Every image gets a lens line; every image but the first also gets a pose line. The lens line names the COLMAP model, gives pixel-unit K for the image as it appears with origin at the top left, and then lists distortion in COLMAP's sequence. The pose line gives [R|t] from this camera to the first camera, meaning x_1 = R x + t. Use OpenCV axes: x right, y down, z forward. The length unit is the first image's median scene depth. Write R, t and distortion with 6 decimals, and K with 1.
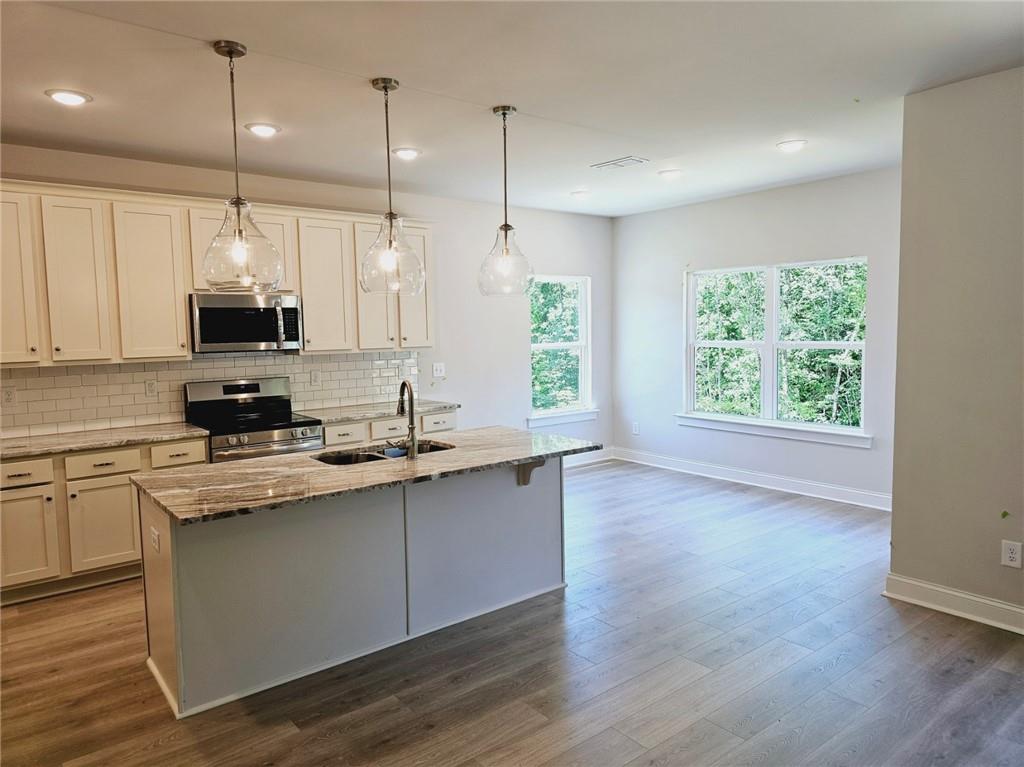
lens RADIAL K [[685.3, 0, 512.0], [0, 685.3, 383.5], [0, 0, 1]] dist [0.002699, -0.005832]
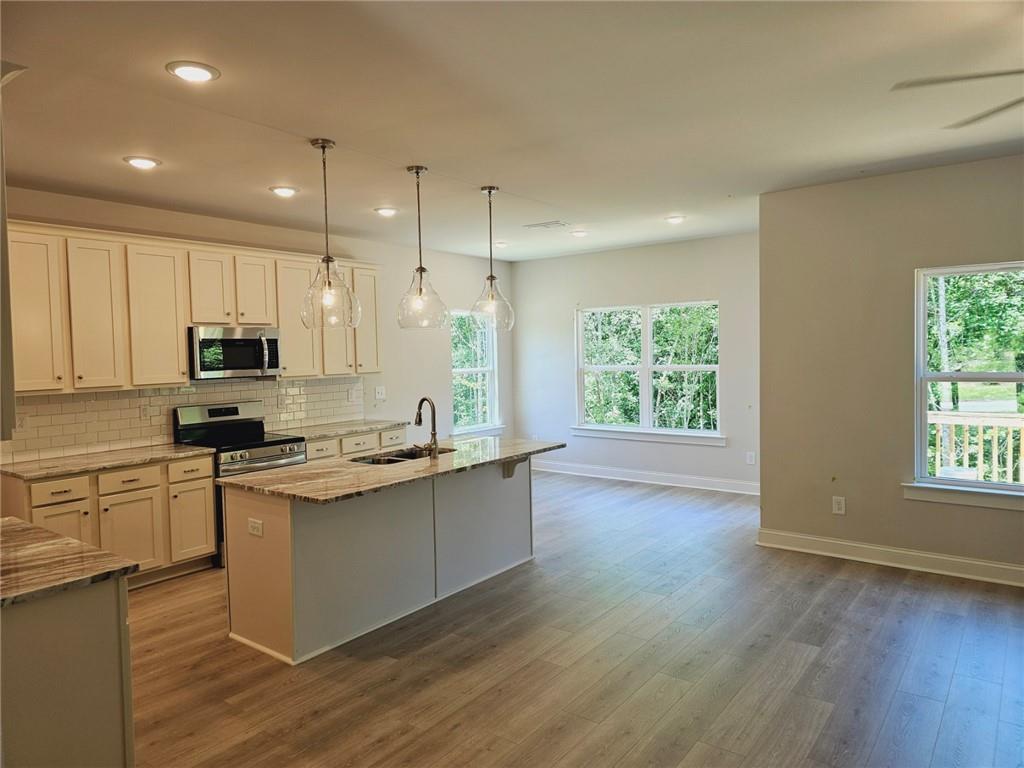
lens RADIAL K [[674.3, 0, 512.0], [0, 674.3, 384.0], [0, 0, 1]] dist [0.001696, 0.000493]
pose [[0.969976, -0.016915, 0.242614, -0.258589], [0.026618, 0.998969, -0.036774, 0.018629], [-0.241741, 0.042128, 0.969426, -0.214543]]
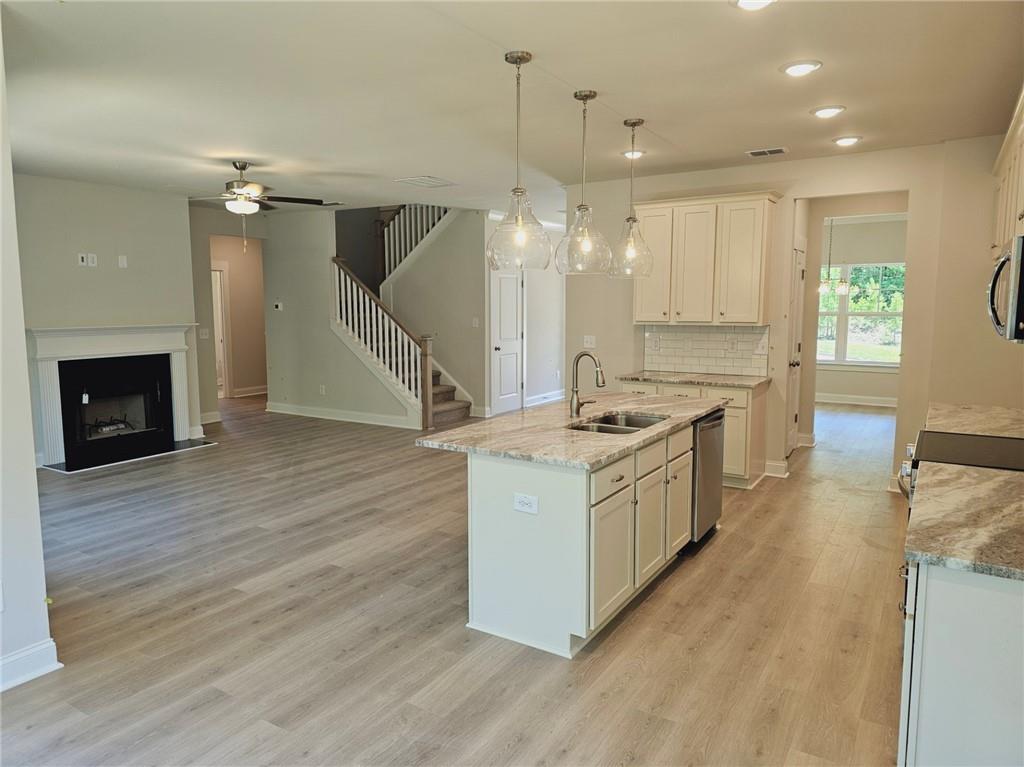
lens RADIAL K [[674.3, 0, 512.0], [0, 674.3, 383.5], [0, 0, 1]] dist [0.001696, 0.000493]
pose [[-0.943903, 0.057868, -0.325113, 0.278093], [-0.009162, 0.979558, 0.200954, -0.150873], [0.330095, 0.192660, -0.924078, 1.734210]]
